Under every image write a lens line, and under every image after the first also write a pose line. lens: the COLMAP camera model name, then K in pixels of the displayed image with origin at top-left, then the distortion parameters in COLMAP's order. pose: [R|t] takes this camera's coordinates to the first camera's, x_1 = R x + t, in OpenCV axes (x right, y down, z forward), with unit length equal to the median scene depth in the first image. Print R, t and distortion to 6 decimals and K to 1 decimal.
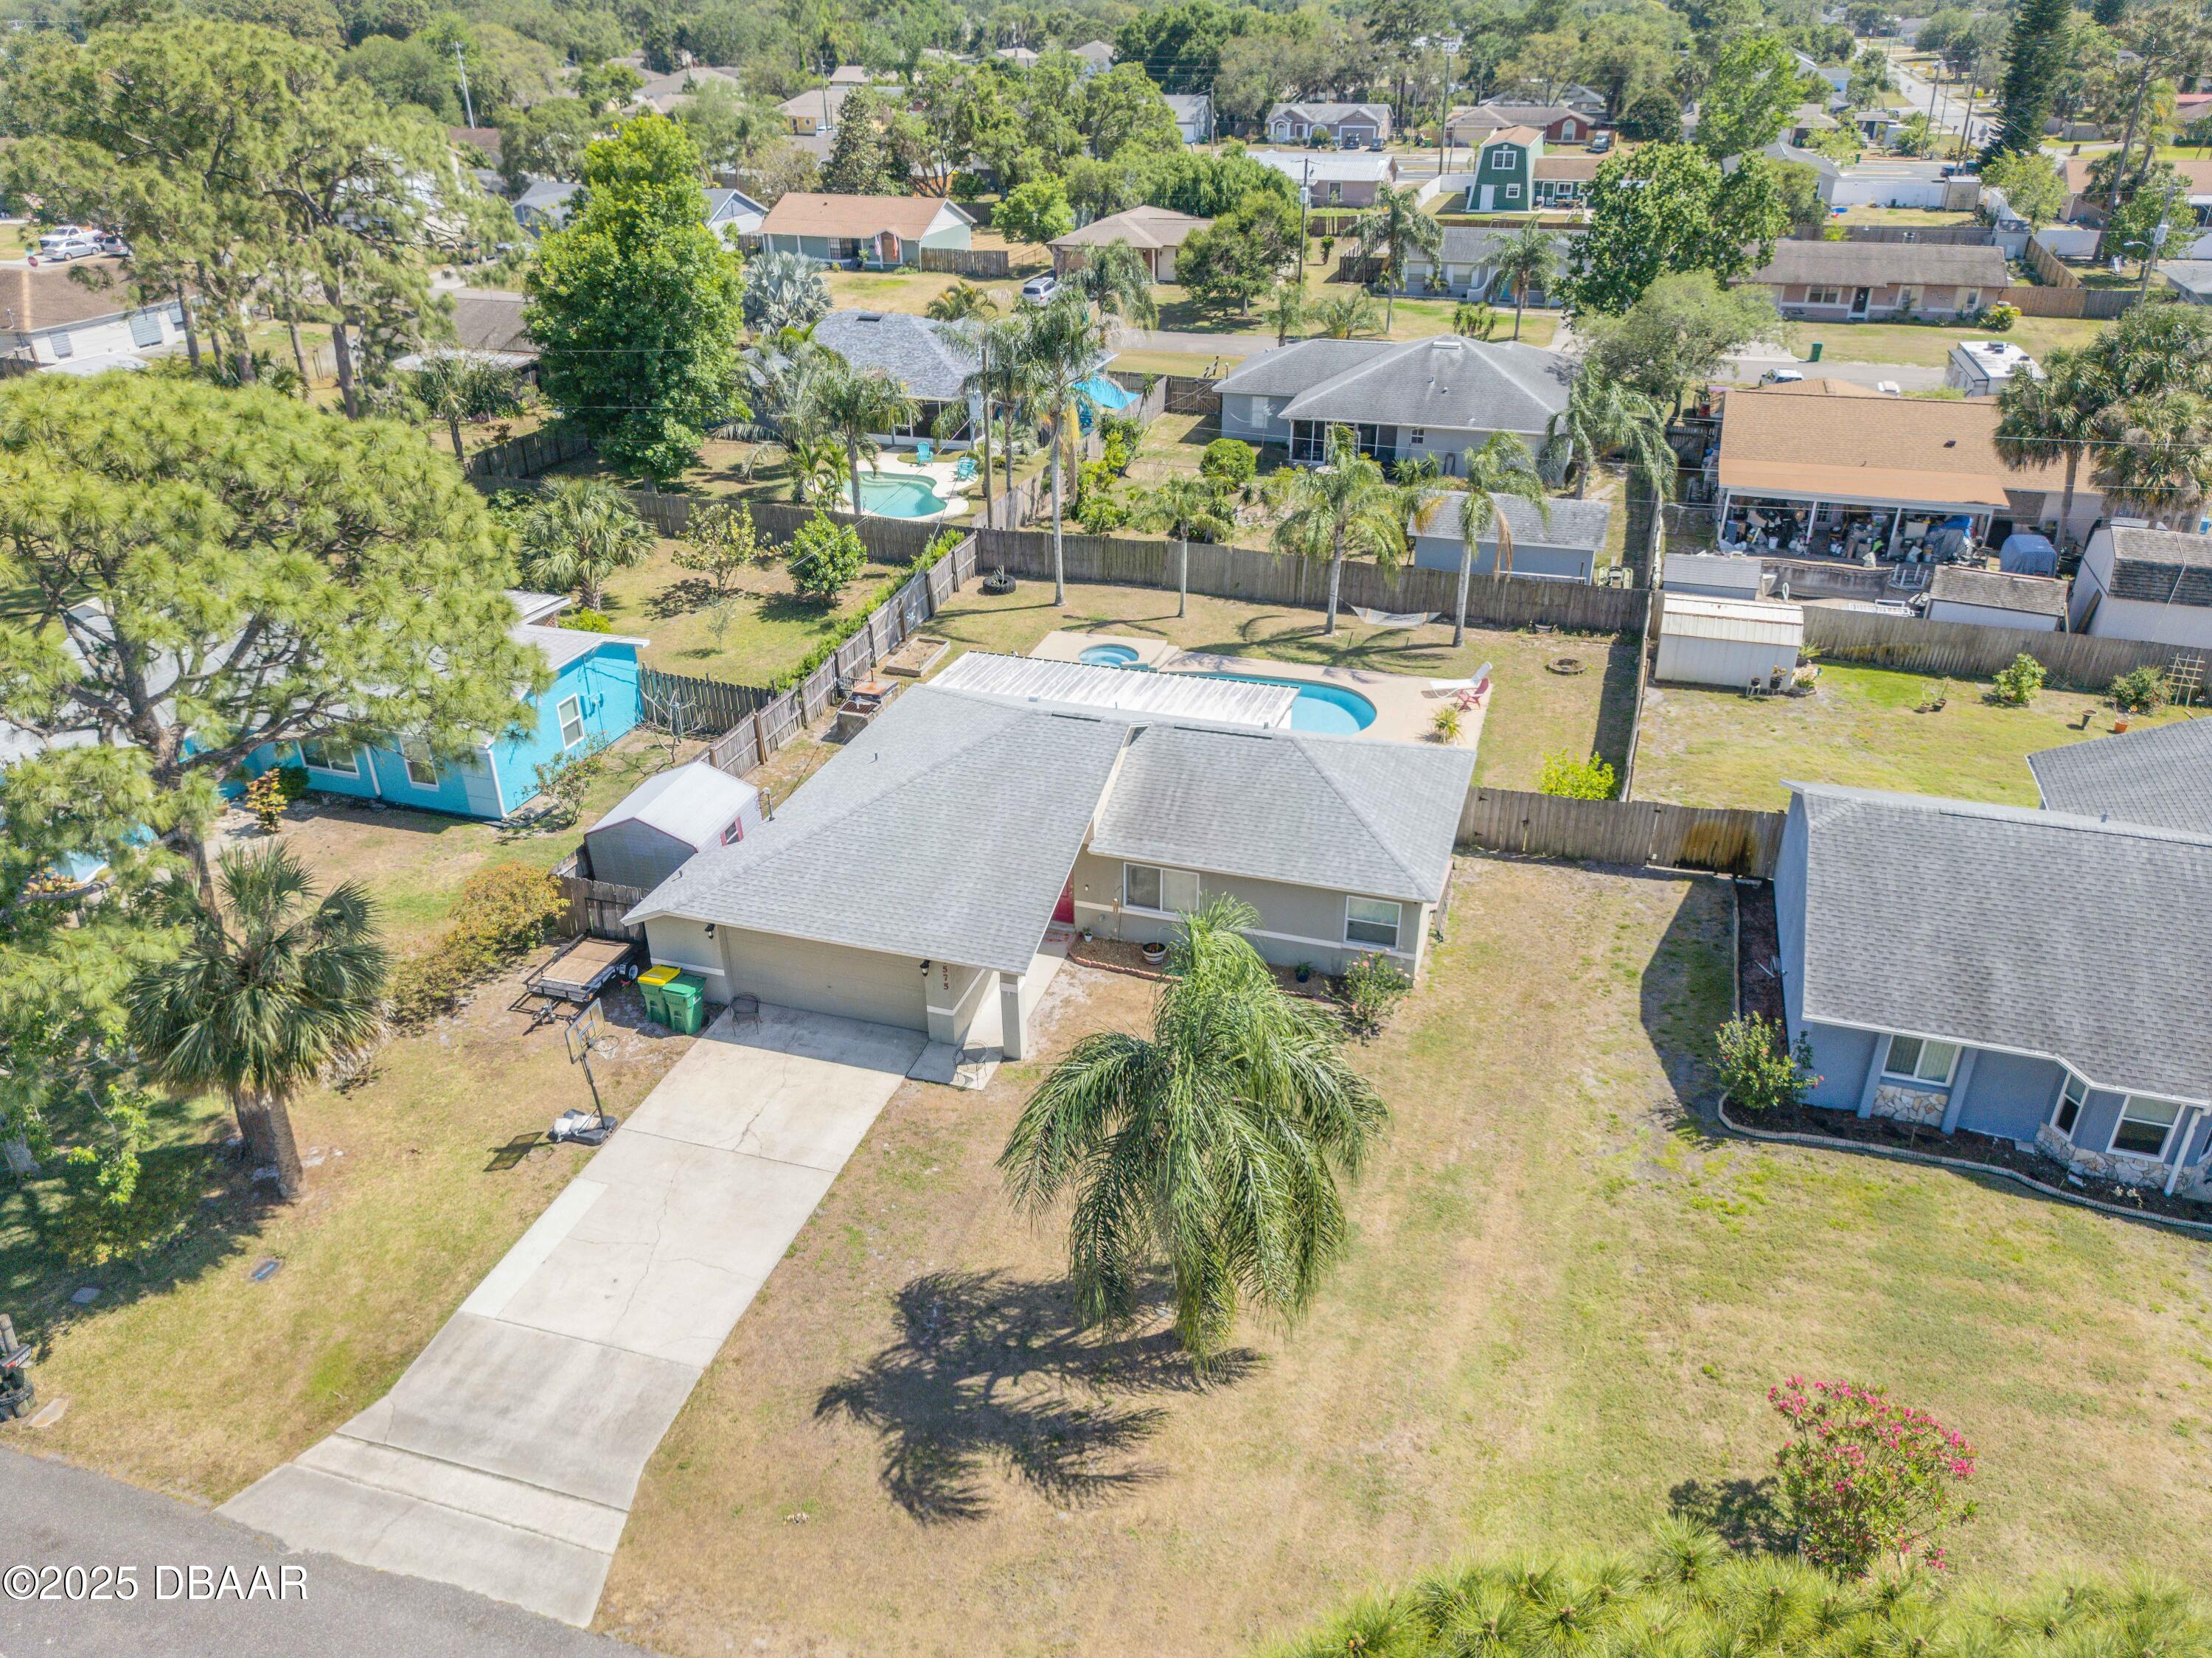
lens RADIAL K [[1544.3, 0, 1119.0], [0, 1544.3, 862.6], [0, 0, 1]] dist [0.089356, -0.095275]
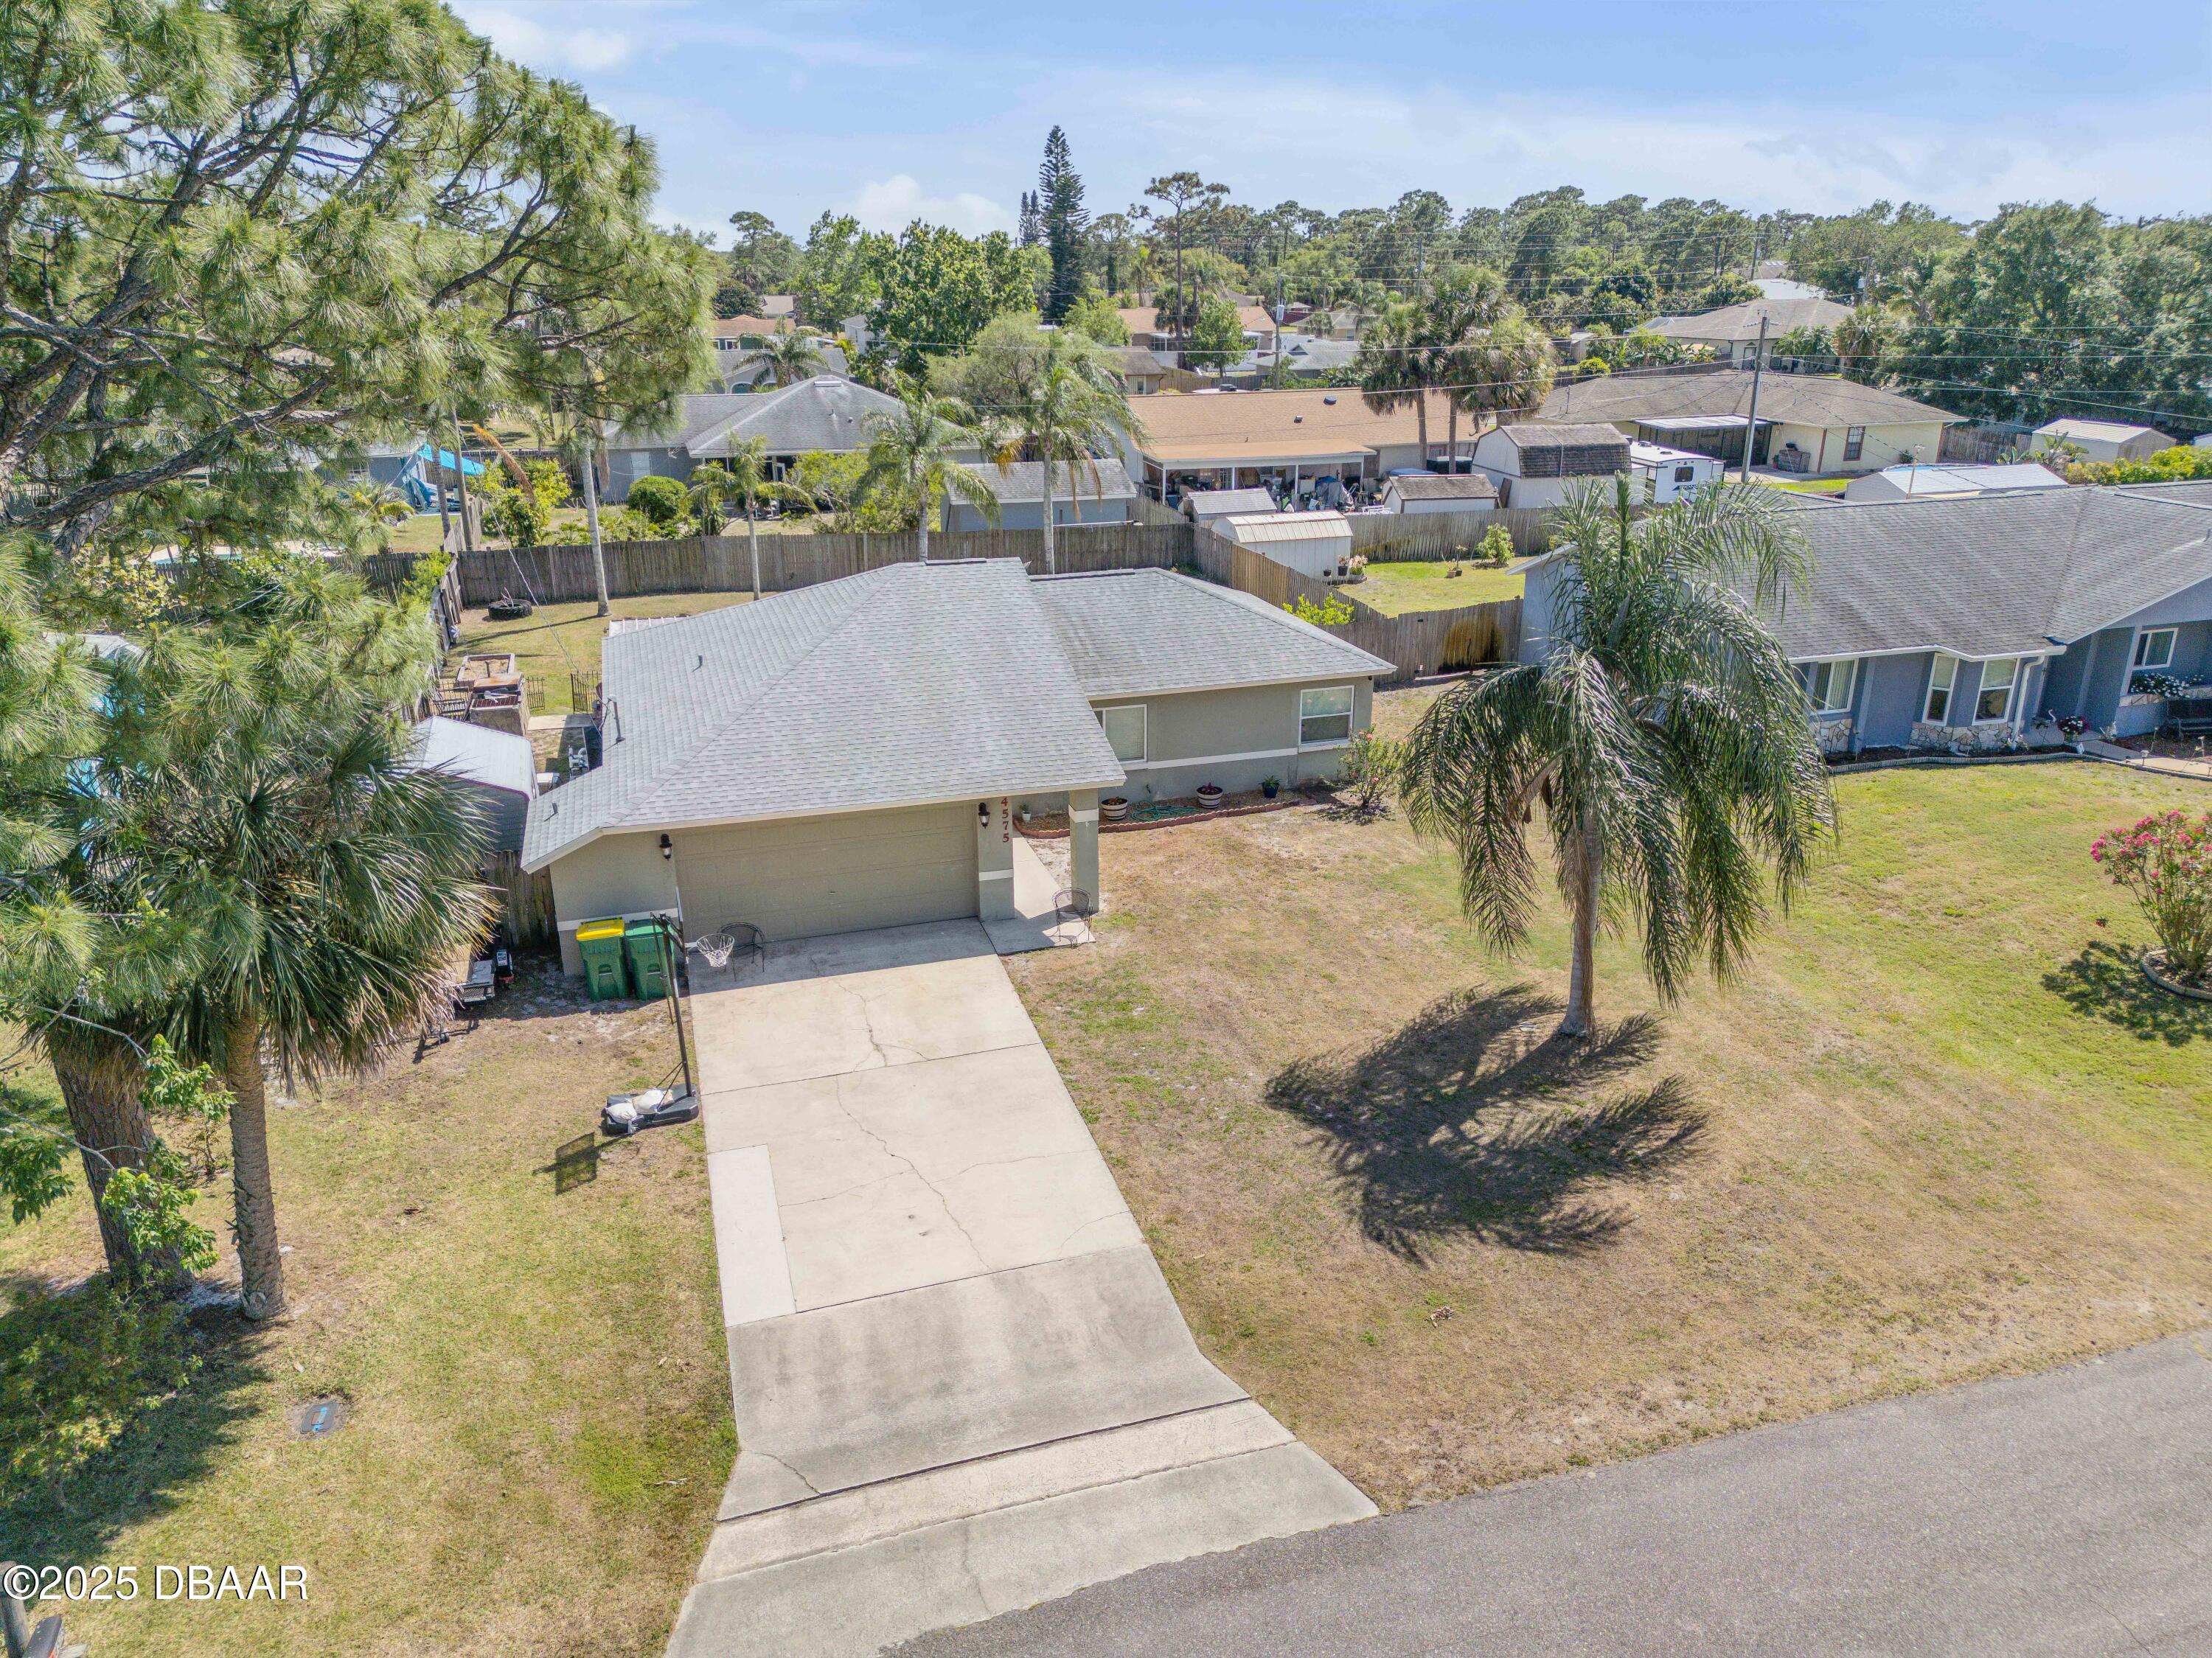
lens RADIAL K [[1544.3, 0, 1119.0], [0, 1544.3, 862.6], [0, 0, 1]] dist [0.089356, -0.095275]
pose [[0.822032, -0.202892, 0.532071, -0.517394], [0.278303, 0.958323, -0.064537, 0.169403], [-0.496801, 0.201129, 0.844237, 0.318497]]
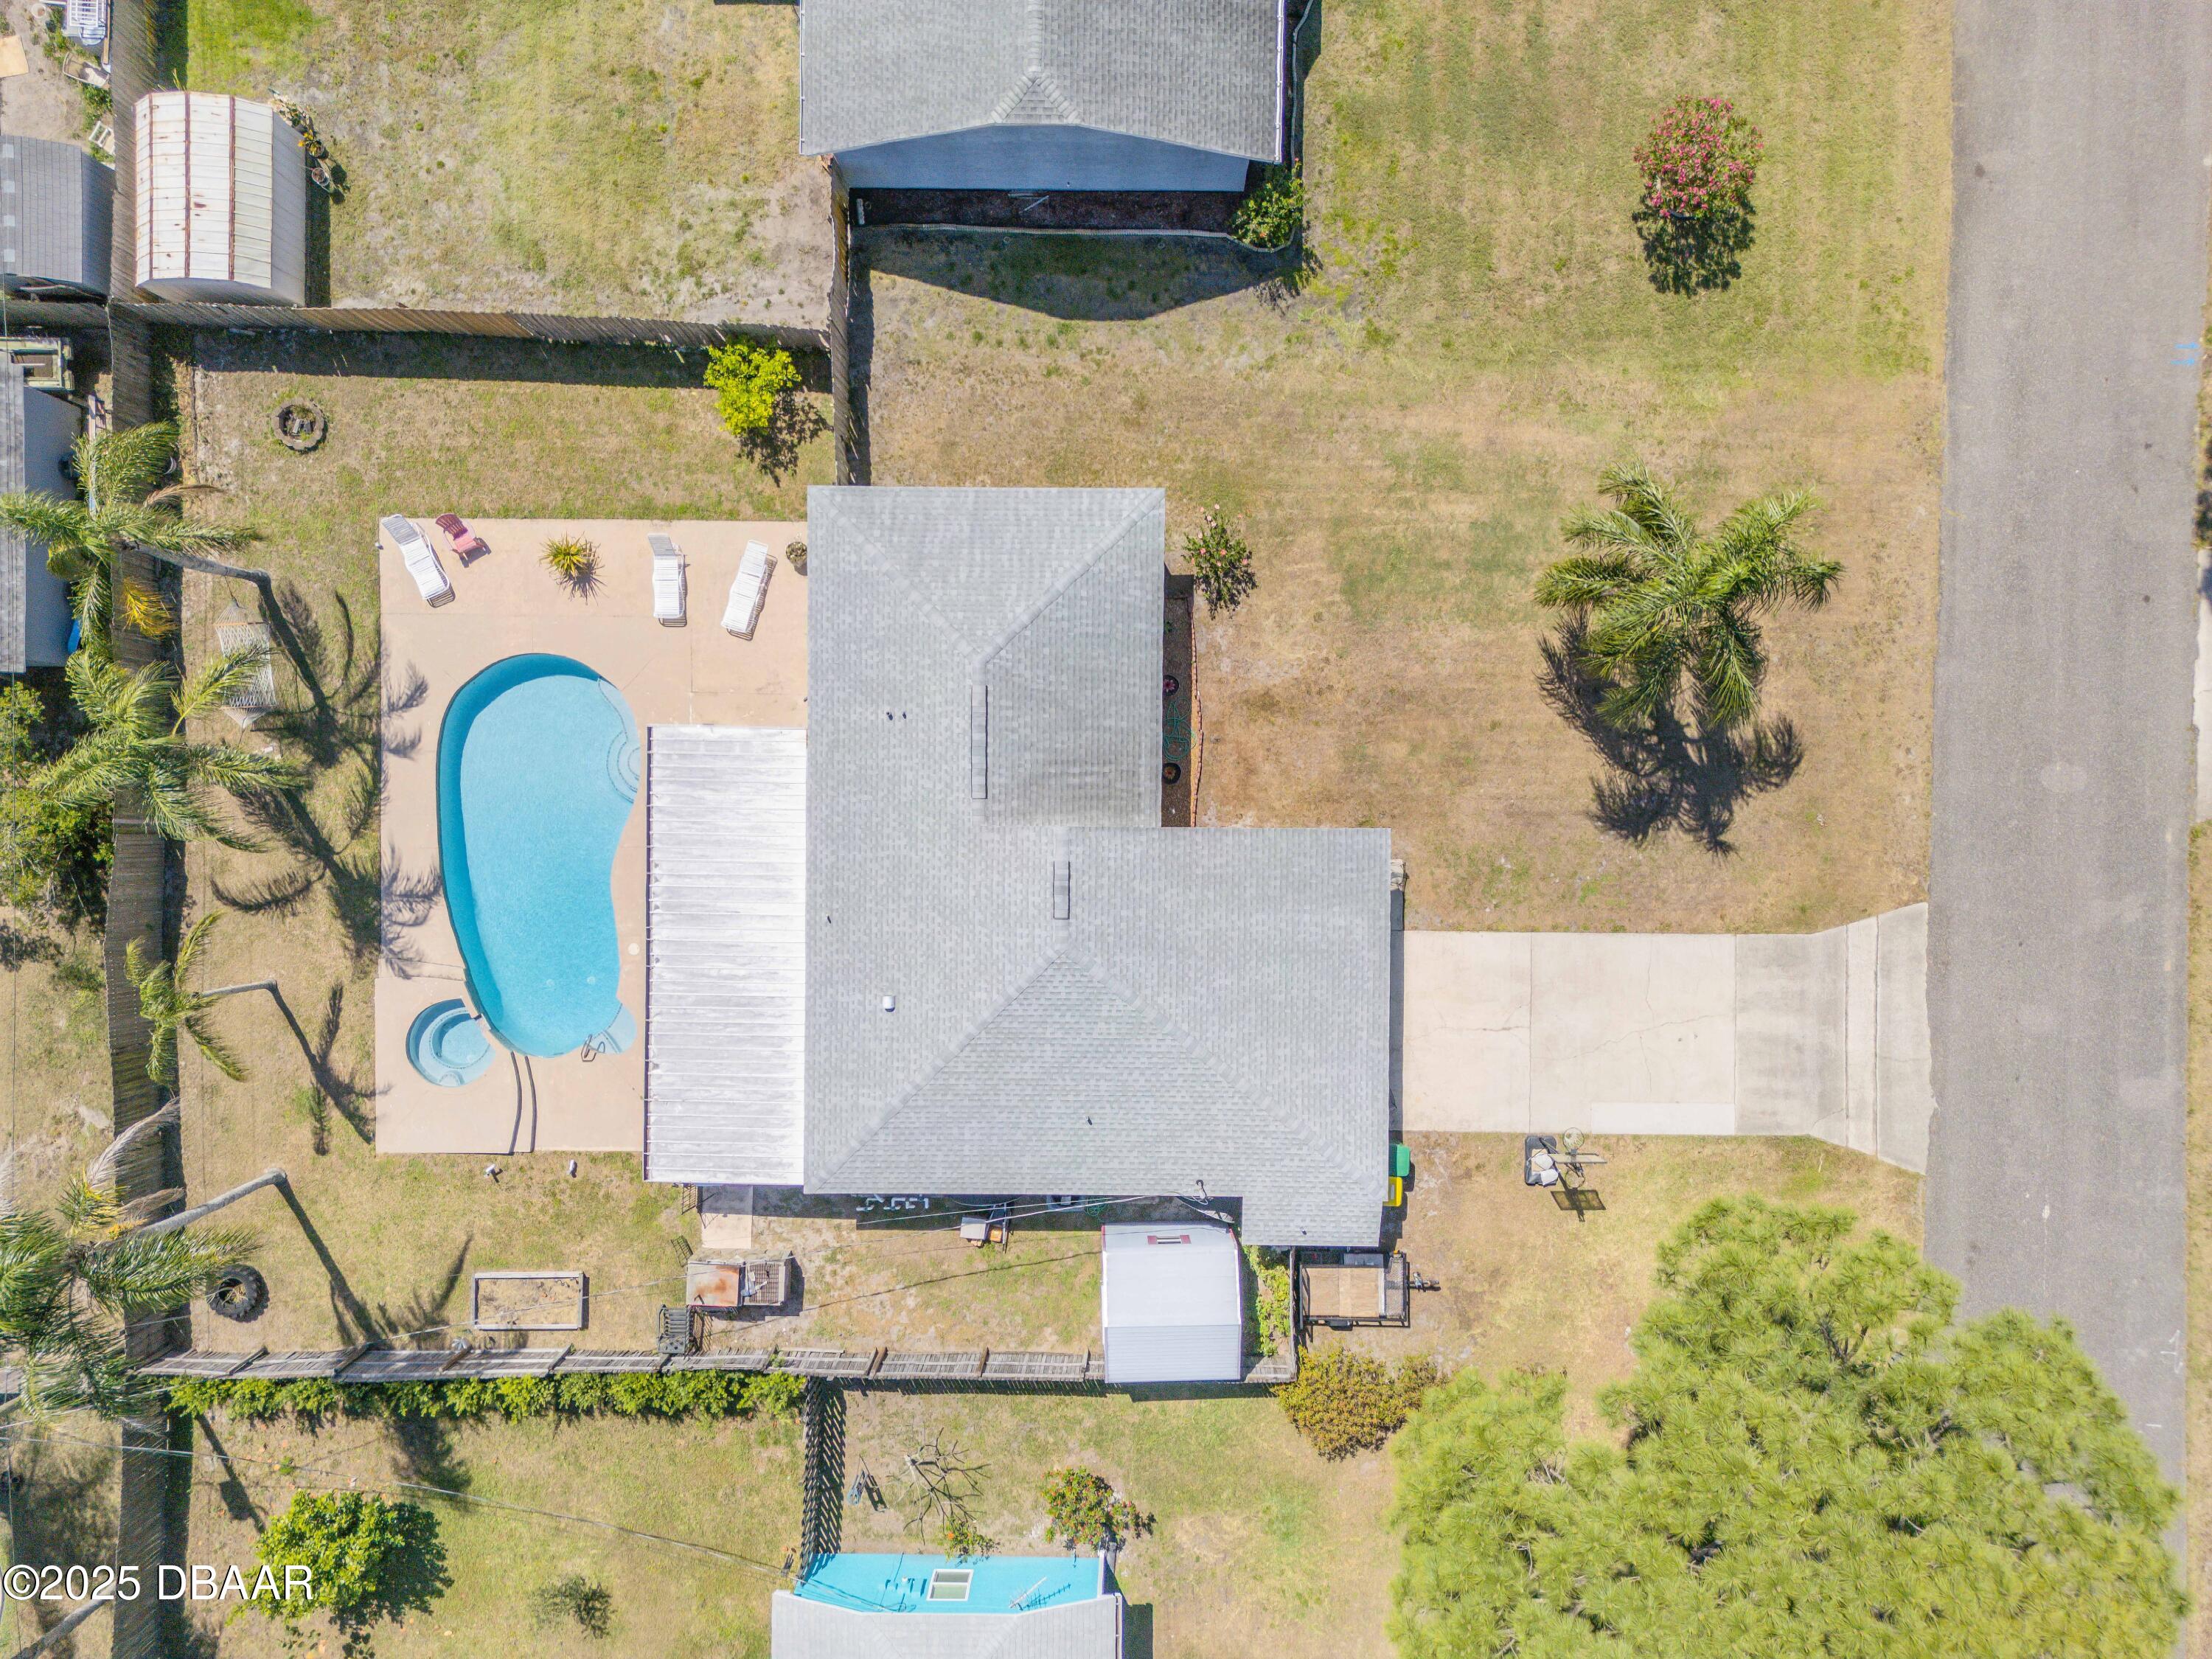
lens RADIAL K [[1544.4, 0, 1119.0], [0, 1544.4, 863.1], [0, 0, 1]] dist [0.089356, -0.095275]
pose [[-0.294228, -0.955729, -0.003432, -0.024153], [0.479066, -0.150590, 0.864765, -1.000941], [-0.826998, 0.252794, 0.502165, 0.614996]]
